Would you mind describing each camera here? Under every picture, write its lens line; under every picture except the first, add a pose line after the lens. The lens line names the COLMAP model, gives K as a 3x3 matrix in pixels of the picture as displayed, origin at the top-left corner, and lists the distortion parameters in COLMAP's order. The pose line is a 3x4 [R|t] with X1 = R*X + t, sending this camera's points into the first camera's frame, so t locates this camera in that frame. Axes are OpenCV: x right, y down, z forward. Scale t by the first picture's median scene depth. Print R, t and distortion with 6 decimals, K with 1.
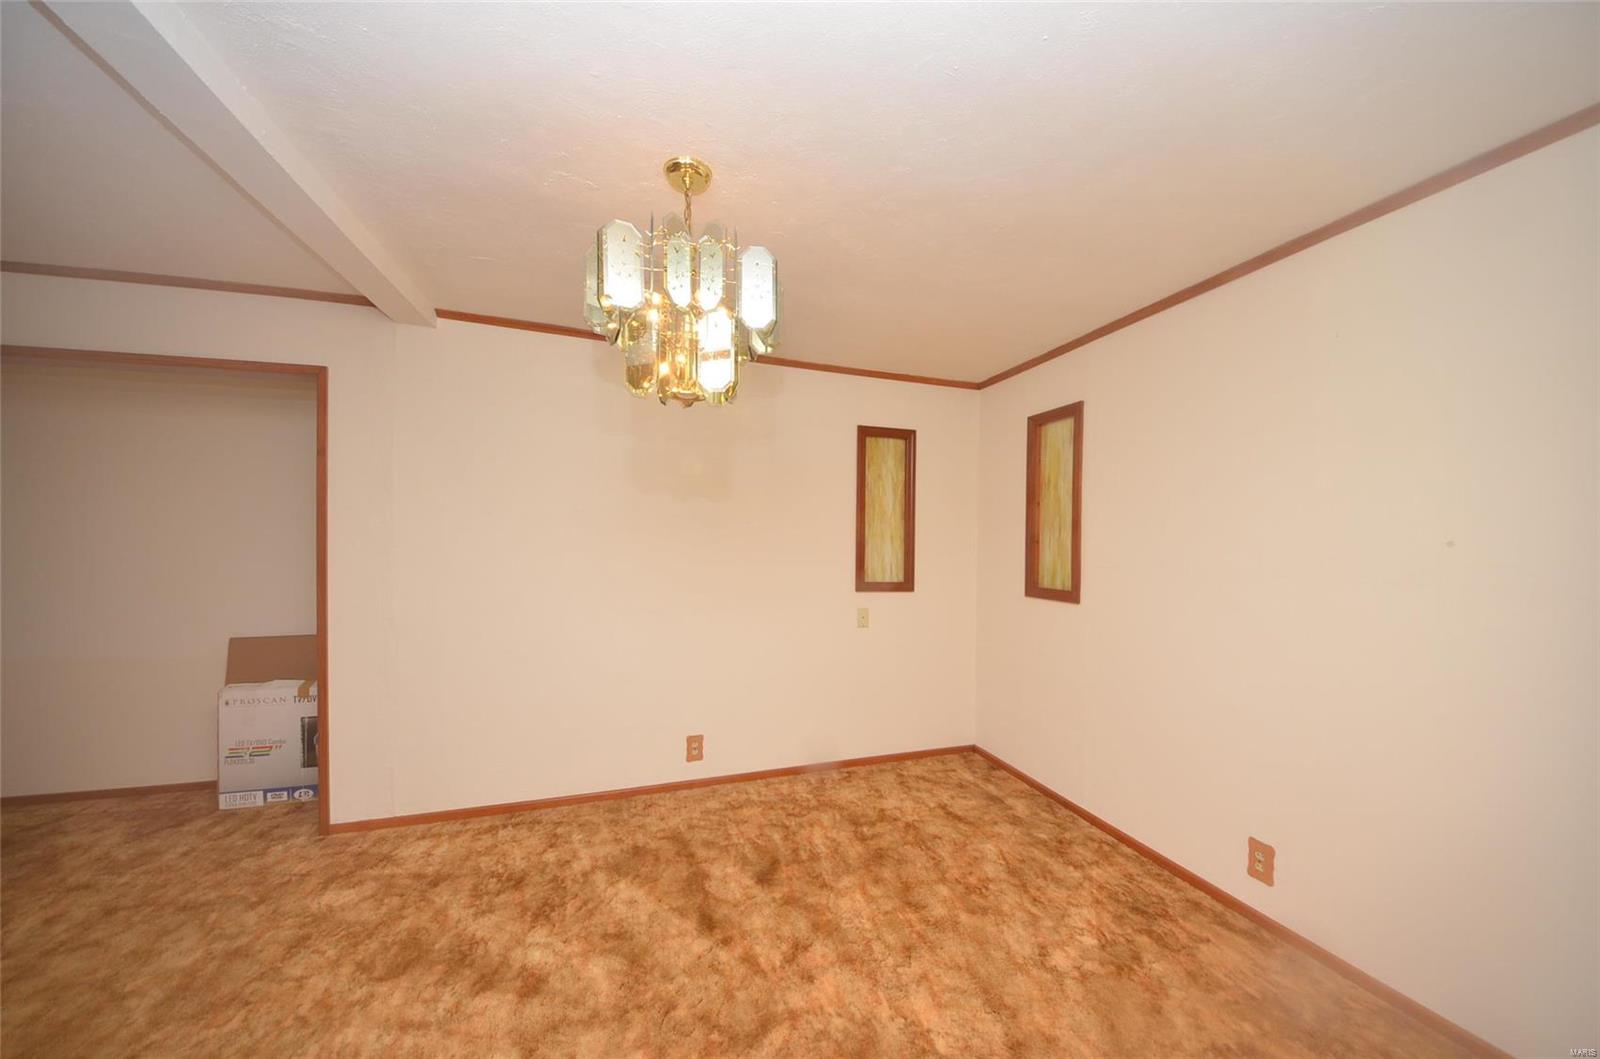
lens RADIAL K [[563.6, 0, 810.0], [0, 563.6, 539.0], [0, 0, 1]] dist [0.046776, -0.031625]
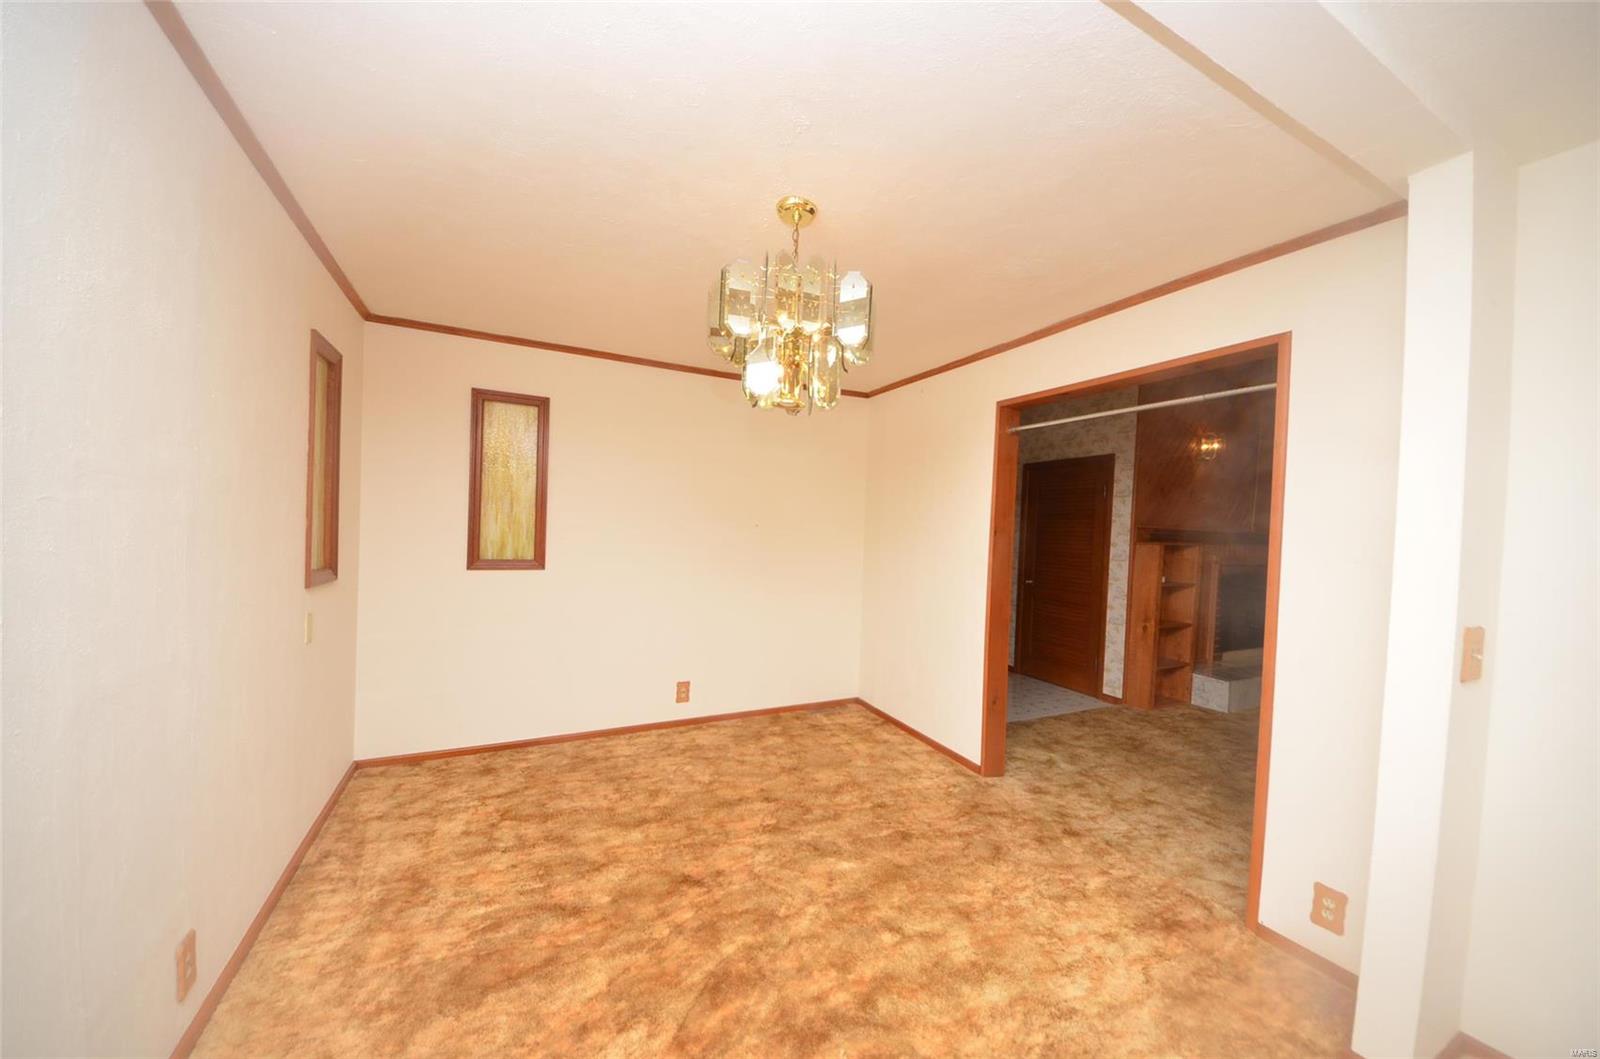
lens RADIAL K [[563.6, 0, 810.0], [0, 563.6, 539.0], [0, 0, 1]] dist [0.046776, -0.031625]
pose [[-0.162762, -0.029498, 0.986224, -0.796241], [-0.038414, 0.998985, 0.023540, 0.003419], [-0.985917, -0.034054, -0.163730, 0.665619]]
